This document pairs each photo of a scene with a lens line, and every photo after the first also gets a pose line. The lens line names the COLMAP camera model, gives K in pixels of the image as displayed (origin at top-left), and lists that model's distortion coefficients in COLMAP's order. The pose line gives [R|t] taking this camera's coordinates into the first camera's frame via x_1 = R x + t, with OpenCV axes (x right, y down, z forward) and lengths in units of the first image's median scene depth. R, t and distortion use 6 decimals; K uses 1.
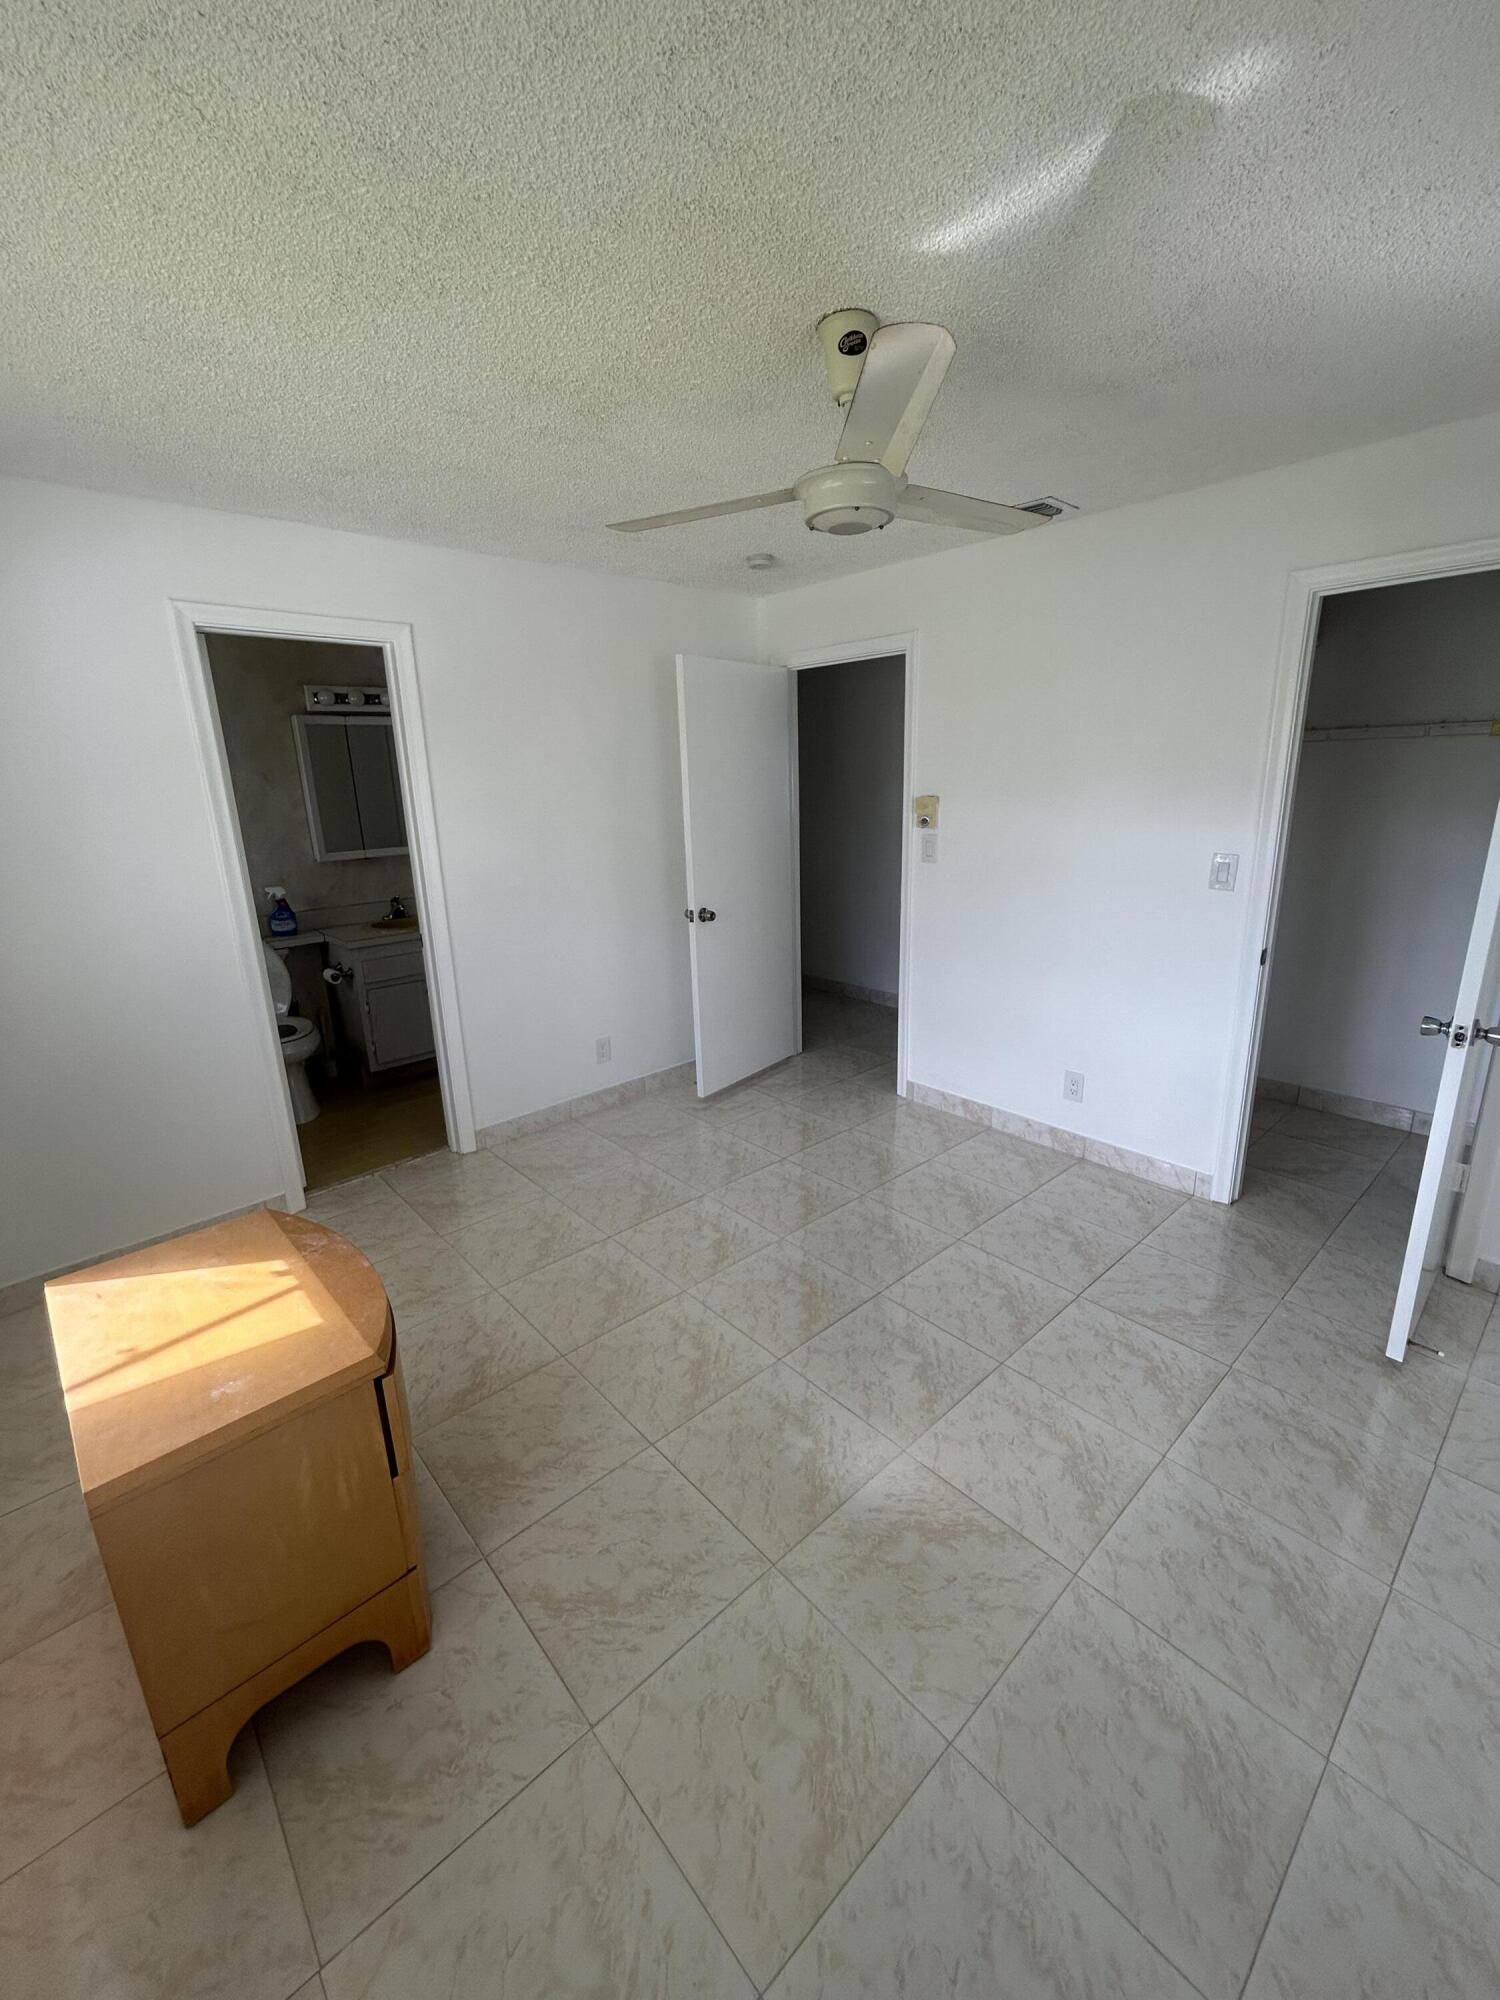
lens RADIAL K [[801.1, 0, 724.2], [0, 801.1, 1000.4], [0, 0, 1]] dist [-0.000890, -0.000057]
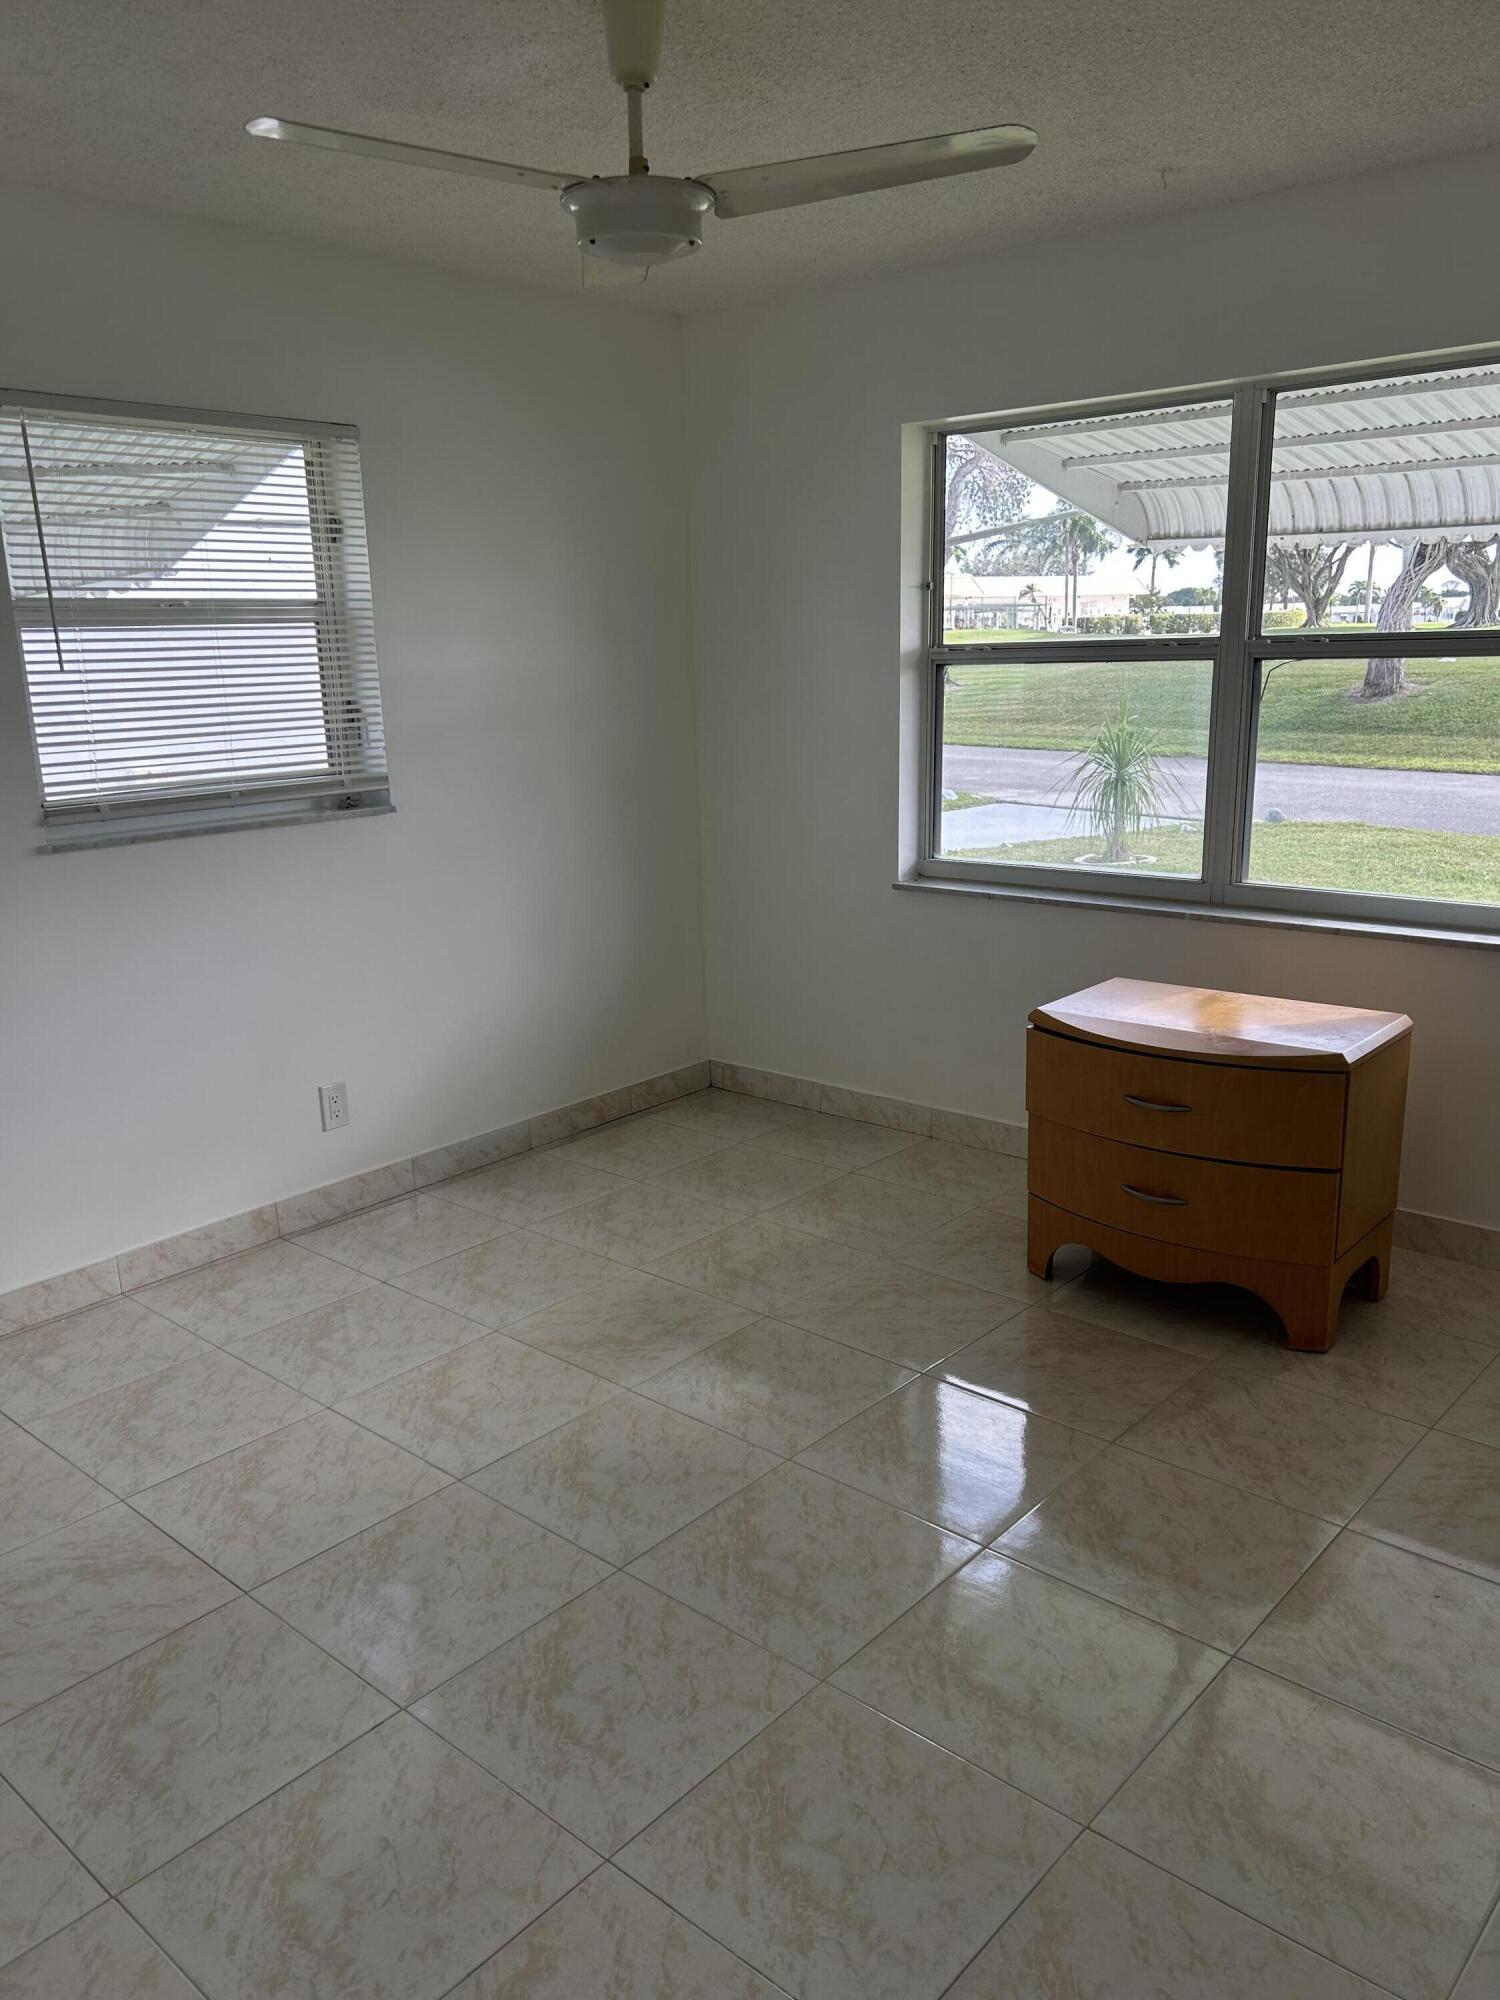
lens RADIAL K [[1502.7, 0, 750.0], [0, 1502.7, 1000.0], [0, 0, 1]] dist [-0.000356, -0.000116]
pose [[-0.990481, 0.089861, -0.104270, 0.122690], [0.027111, 0.870025, 0.492261, -0.322981], [0.134953, 0.484749, -0.864180, 1.204378]]
